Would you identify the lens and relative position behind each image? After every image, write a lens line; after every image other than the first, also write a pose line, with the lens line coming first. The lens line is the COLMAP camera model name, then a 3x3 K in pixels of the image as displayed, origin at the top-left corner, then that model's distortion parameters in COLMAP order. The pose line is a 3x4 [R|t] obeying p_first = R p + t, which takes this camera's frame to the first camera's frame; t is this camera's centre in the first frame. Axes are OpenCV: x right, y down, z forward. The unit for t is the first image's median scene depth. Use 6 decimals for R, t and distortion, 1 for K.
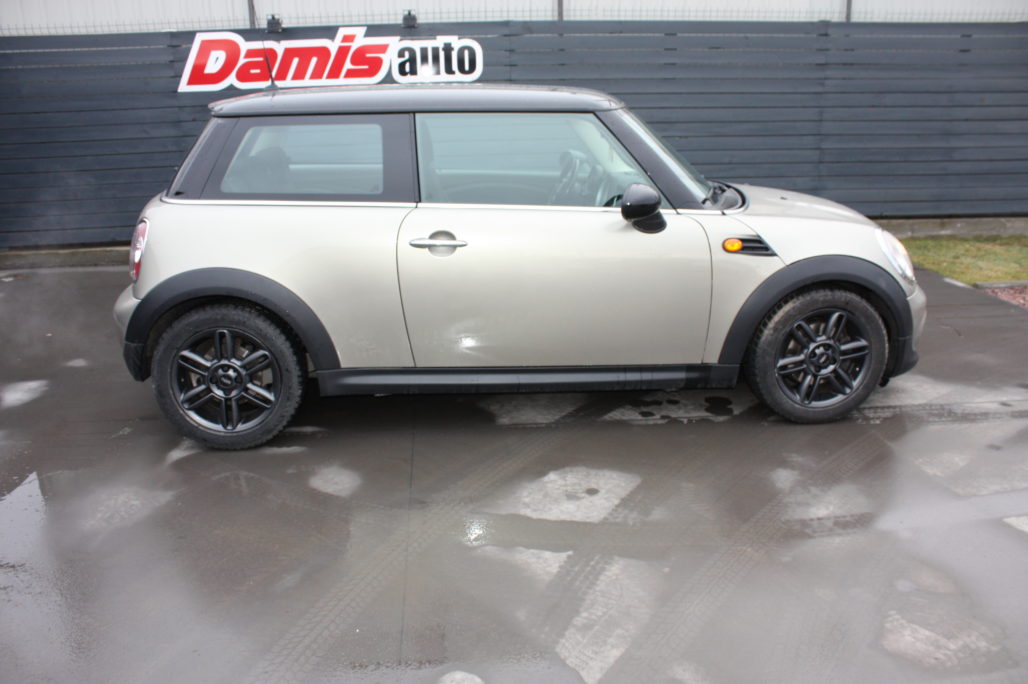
lens RADIAL K [[866.5, 0, 502.7], [0, 866.5, 355.6], [0, 0, 1]] dist [-0.170345, 0.146998]
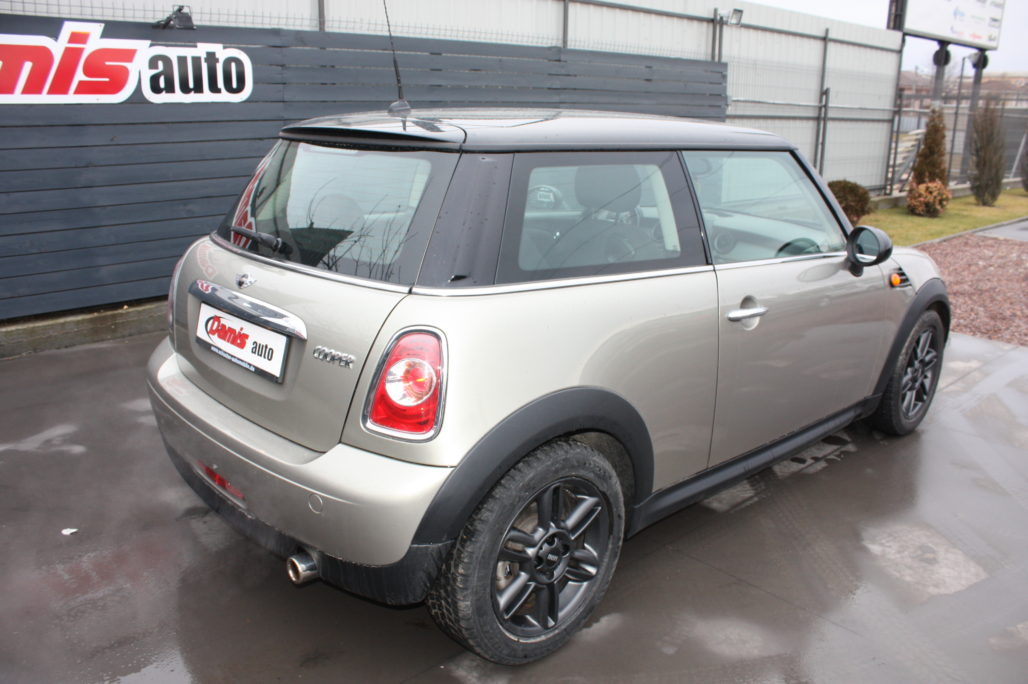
lens RADIAL K [[866.5, 0, 502.7], [0, 866.5, 355.6], [0, 0, 1]] dist [-0.170345, 0.146998]
pose [[0.774449, -0.151645, 0.614192, -0.371950], [0.164793, 0.985686, 0.035576, -0.077231], [-0.610796, 0.073663, 0.788354, 0.250642]]
